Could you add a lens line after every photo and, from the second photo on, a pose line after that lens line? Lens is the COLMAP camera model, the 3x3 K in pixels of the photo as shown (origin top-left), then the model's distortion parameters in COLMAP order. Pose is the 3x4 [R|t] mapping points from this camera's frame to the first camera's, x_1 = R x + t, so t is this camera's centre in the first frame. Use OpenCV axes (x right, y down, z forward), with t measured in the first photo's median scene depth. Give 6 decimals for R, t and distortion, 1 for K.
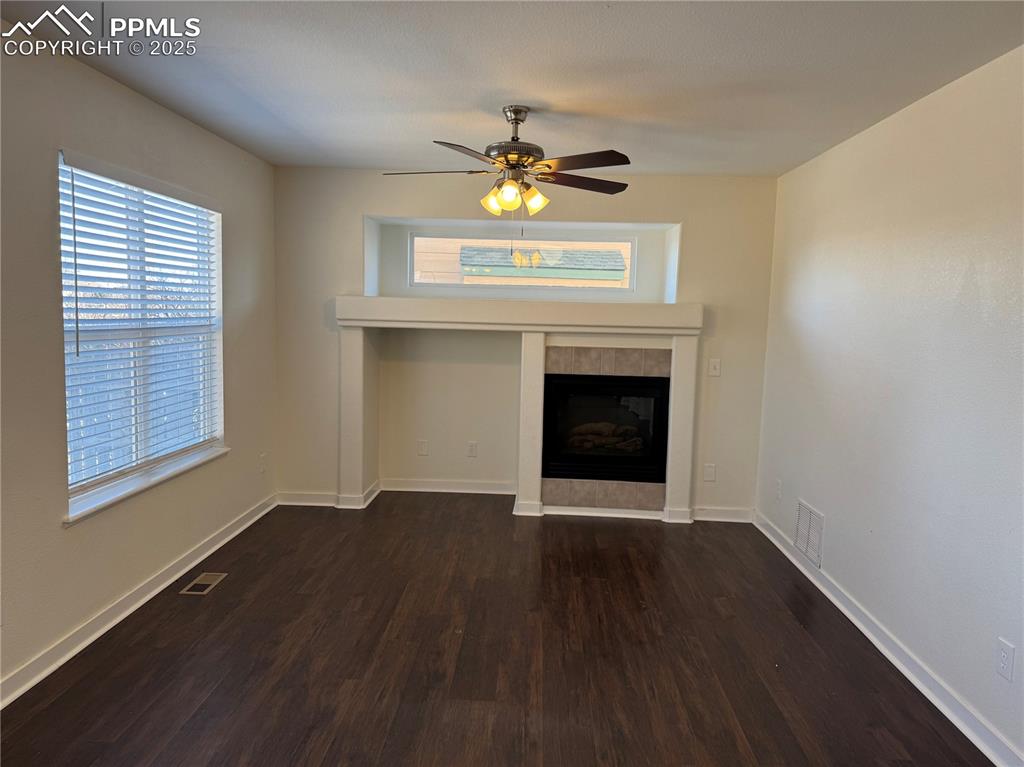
lens RADIAL K [[717.1, 0, 514.1], [0, 717.1, 391.5], [0, 0, 1]] dist [0.118077, -0.202896]
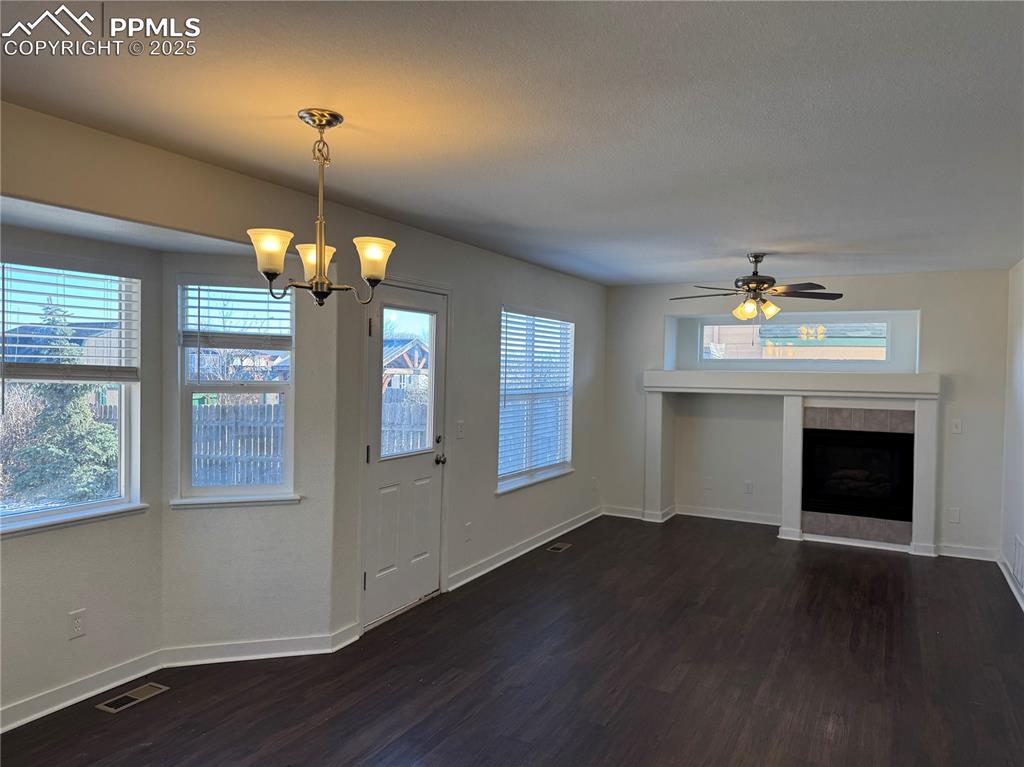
lens RADIAL K [[717.1, 0, 514.1], [0, 717.1, 391.5], [0, 0, 1]] dist [0.118077, -0.202896]
pose [[0.903423, 0.000872, -0.428750, 0.134300], [-0.038354, 0.996153, -0.078790, 0.032389], [0.427032, 0.087625, 0.899981, -0.400708]]
